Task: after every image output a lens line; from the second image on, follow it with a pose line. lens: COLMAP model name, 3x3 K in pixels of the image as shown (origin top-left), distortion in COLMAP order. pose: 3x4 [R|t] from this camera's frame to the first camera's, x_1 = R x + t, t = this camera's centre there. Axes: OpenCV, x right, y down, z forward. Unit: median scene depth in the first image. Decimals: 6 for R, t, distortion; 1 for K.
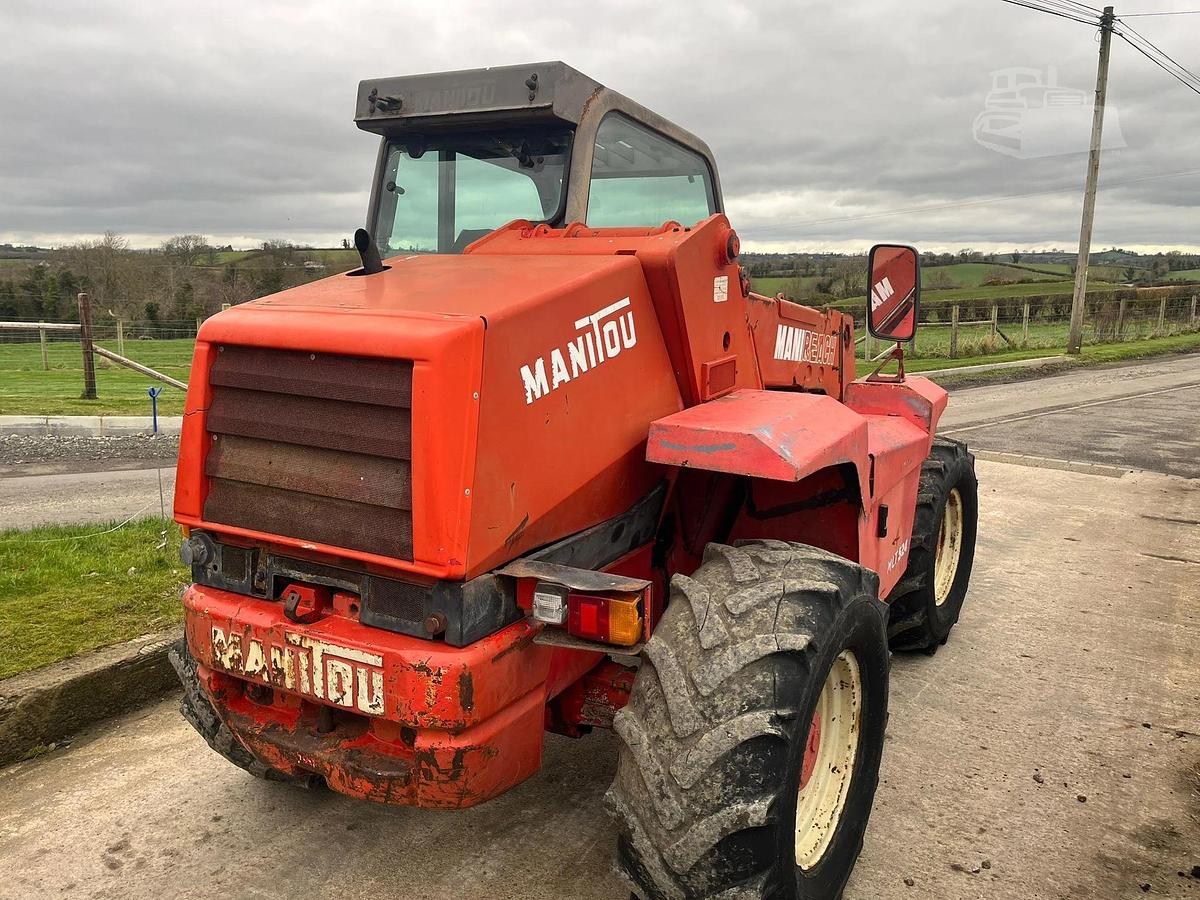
lens RADIAL K [[919.0, 0, 600.0], [0, 919.0, 450.0], [0, 0, 1]] dist [0.053227, -0.116603]
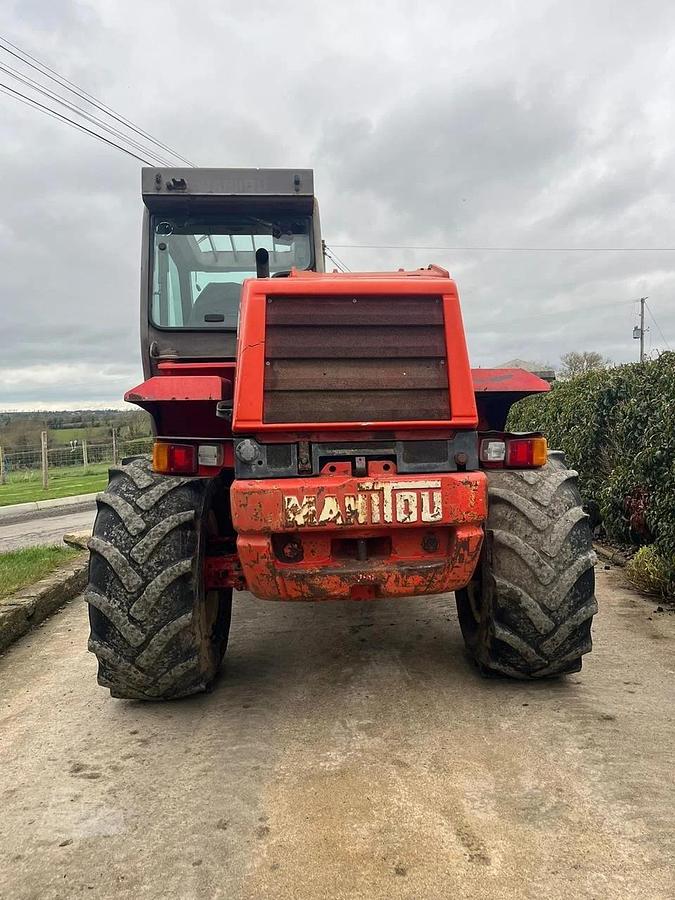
lens RADIAL K [[714.1, 0, 336.7], [0, 714.1, 470.0], [0, 0, 1]] dist [0.007610, -0.009081]
pose [[0.837317, -0.069758, 0.542249, -0.966269], [0.141647, 0.985640, -0.091927, 0.271280], [-0.528049, 0.153779, 0.835174, 0.066782]]
